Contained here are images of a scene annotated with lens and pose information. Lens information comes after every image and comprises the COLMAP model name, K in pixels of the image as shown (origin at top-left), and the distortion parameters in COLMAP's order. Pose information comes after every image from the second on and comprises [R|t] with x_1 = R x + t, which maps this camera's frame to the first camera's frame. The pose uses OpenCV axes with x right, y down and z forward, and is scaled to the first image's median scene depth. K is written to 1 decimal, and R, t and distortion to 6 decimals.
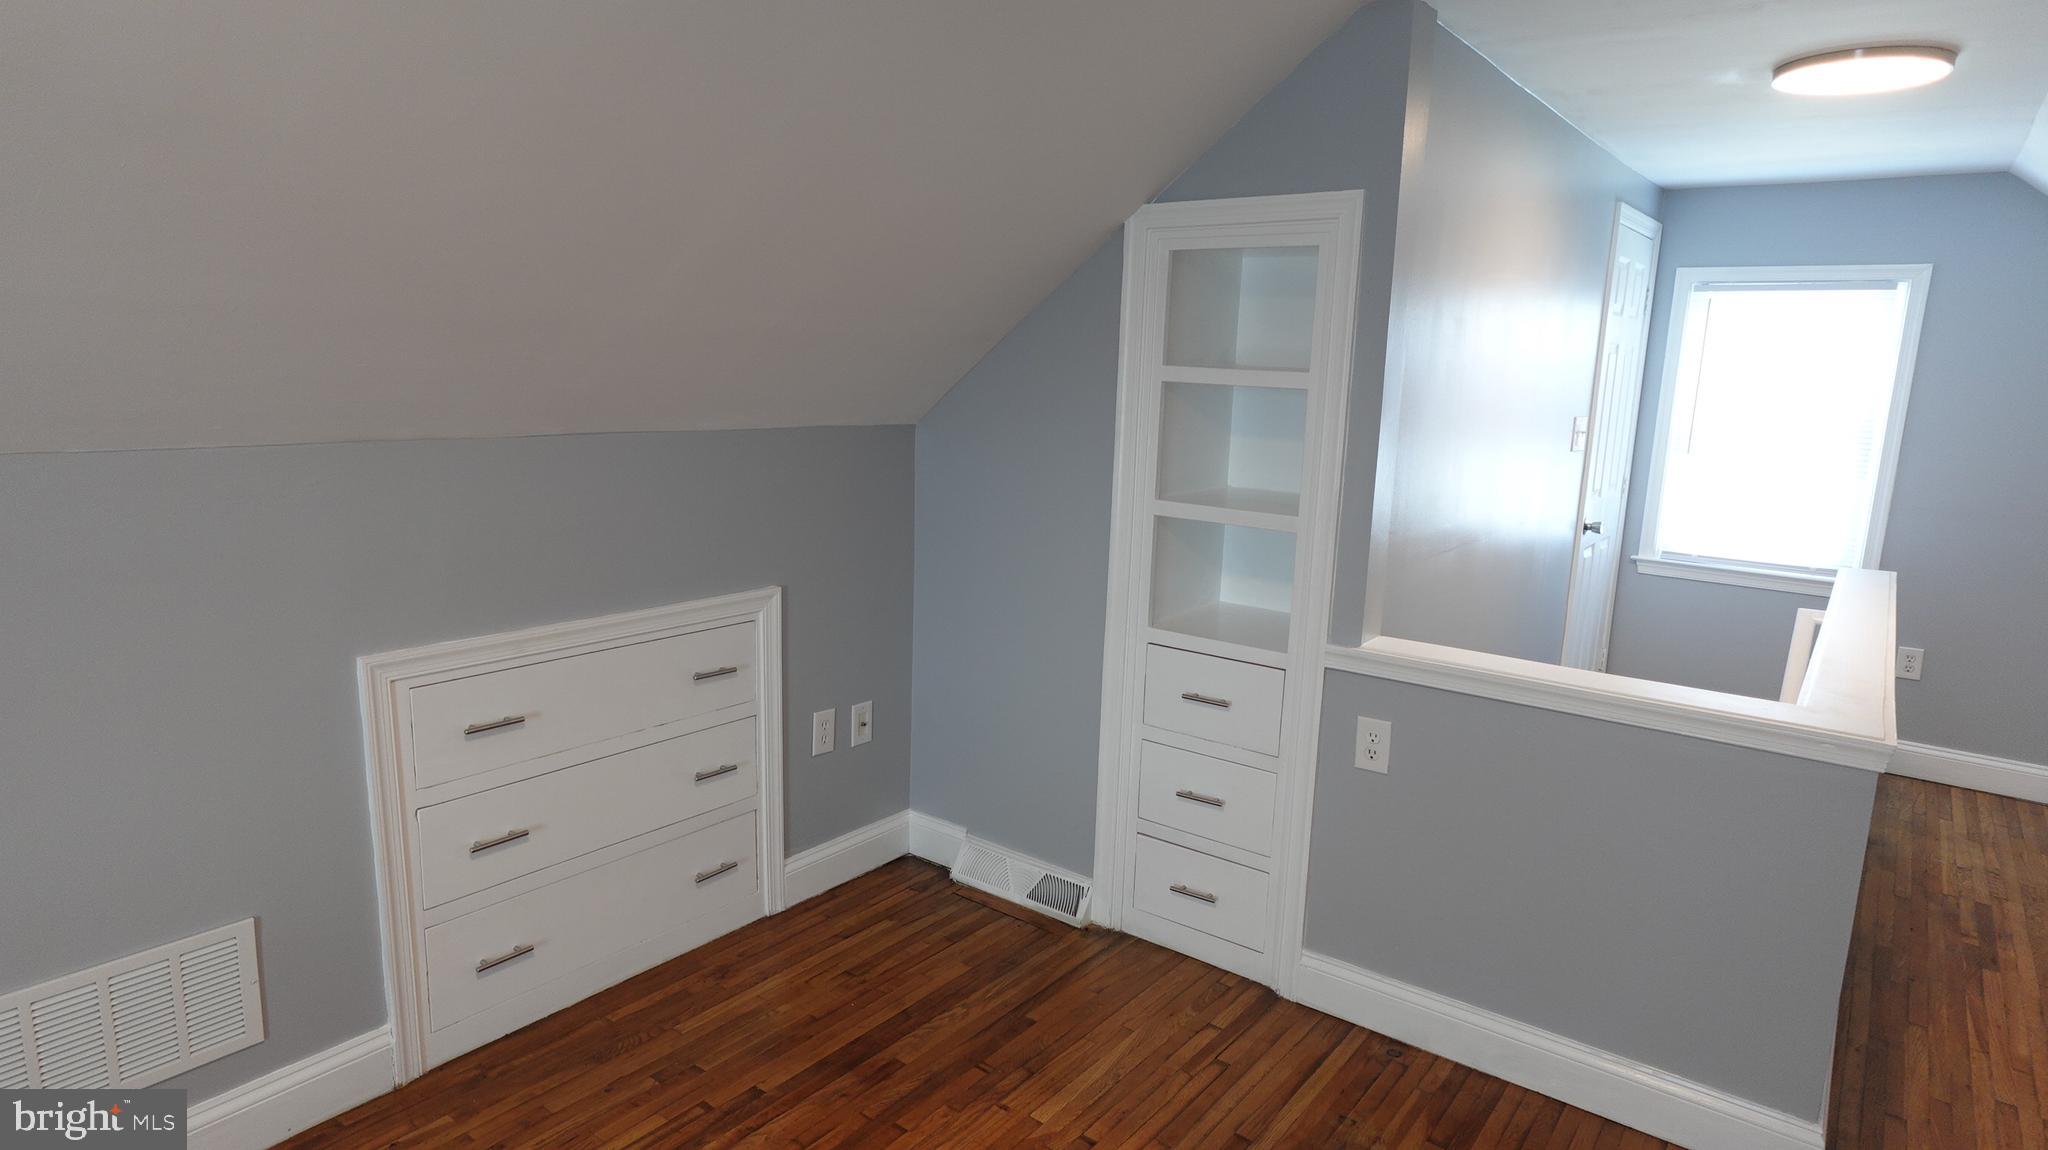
lens RADIAL K [[1159.6, 0, 1024.0], [0, 1159.6, 575.0], [0, 0, 1]] dist [-0.003876, 0.001458]
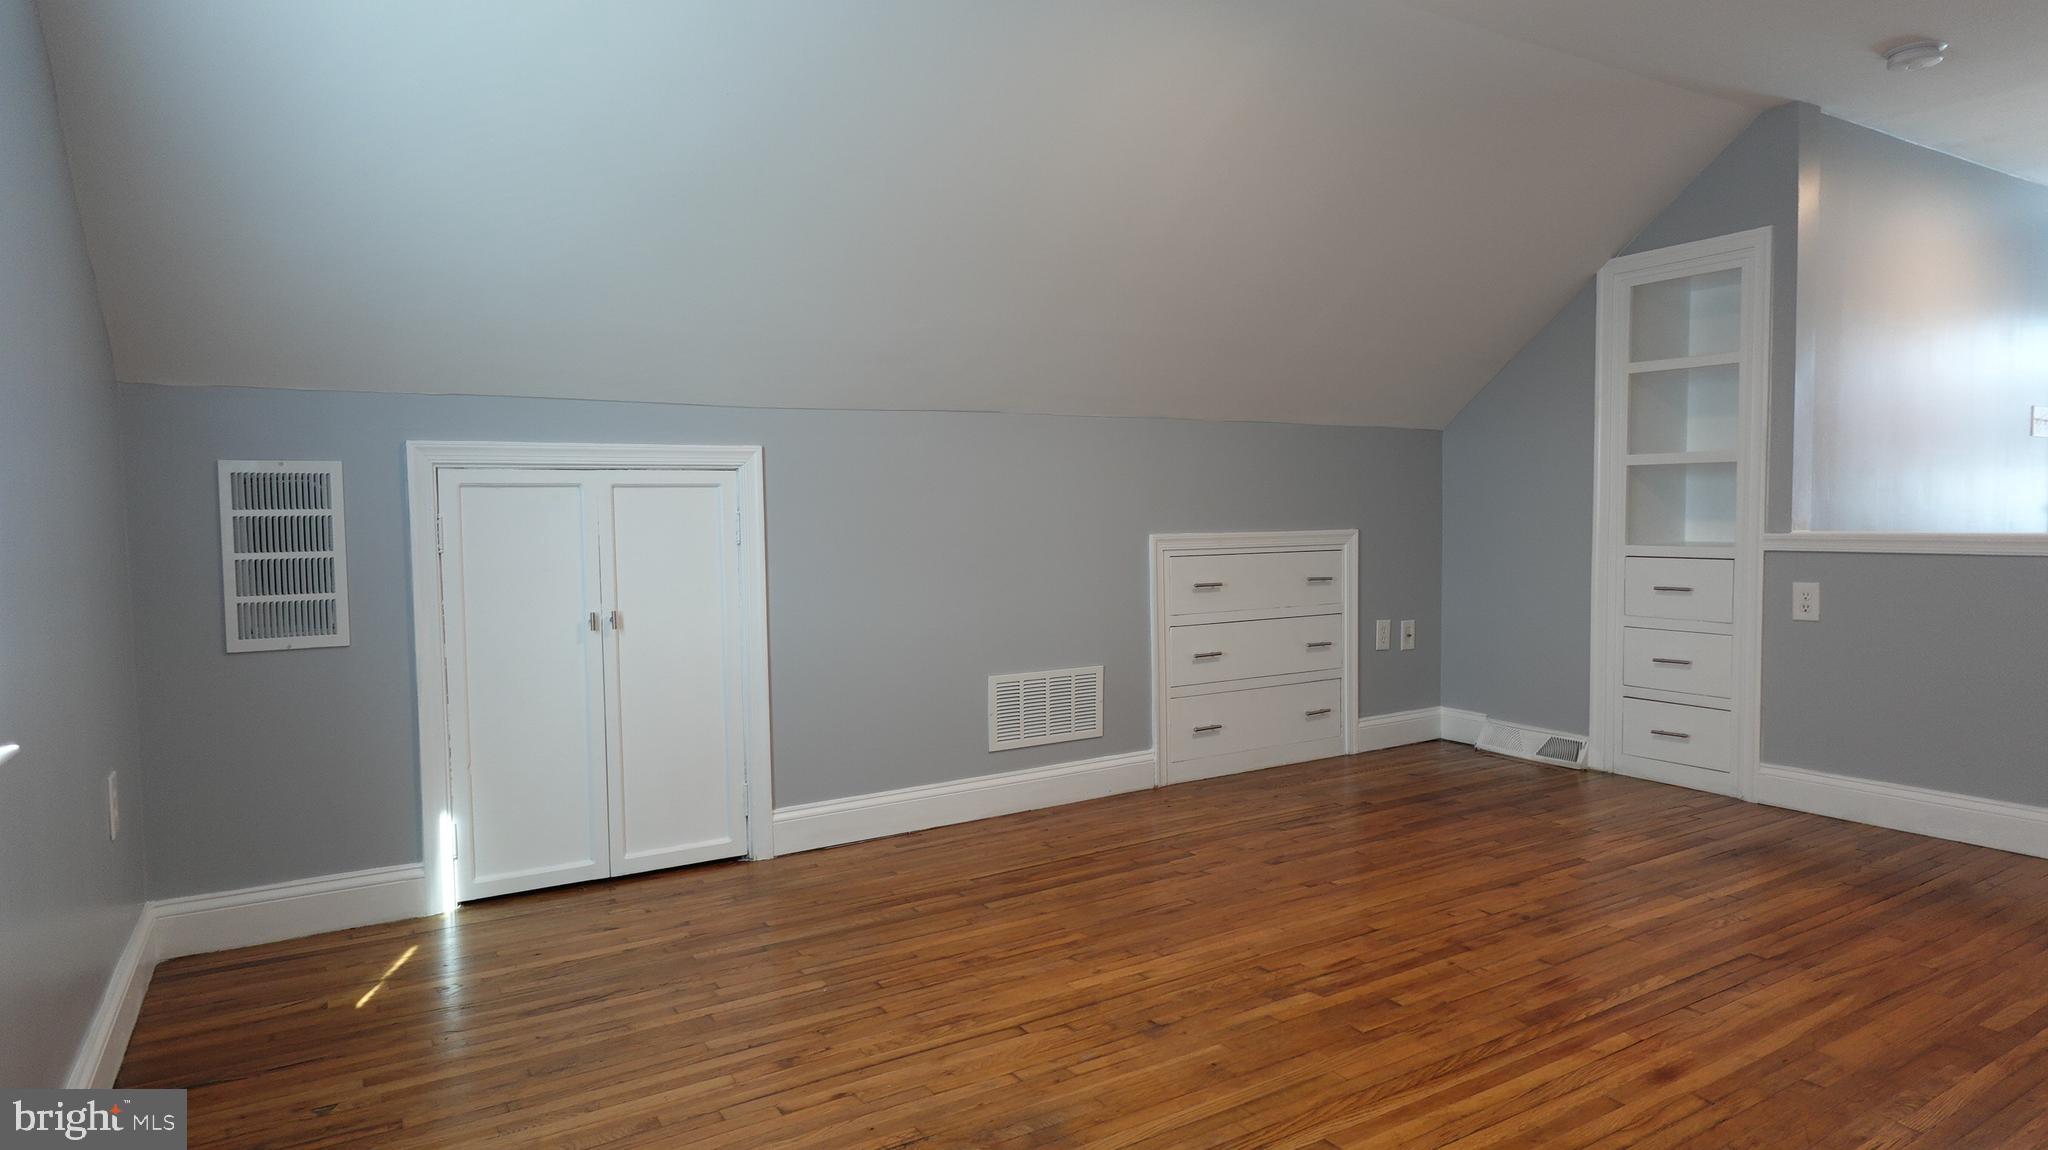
lens RADIAL K [[1159.6, 0, 1024.0], [0, 1159.6, 575.0], [0, 0, 1]] dist [-0.003876, 0.001458]
pose [[0.931302, -0.023861, -0.363466, -0.065813], [-0.023949, 0.991682, -0.126466, 0.280000], [0.363460, 0.126482, 0.922984, -0.583585]]
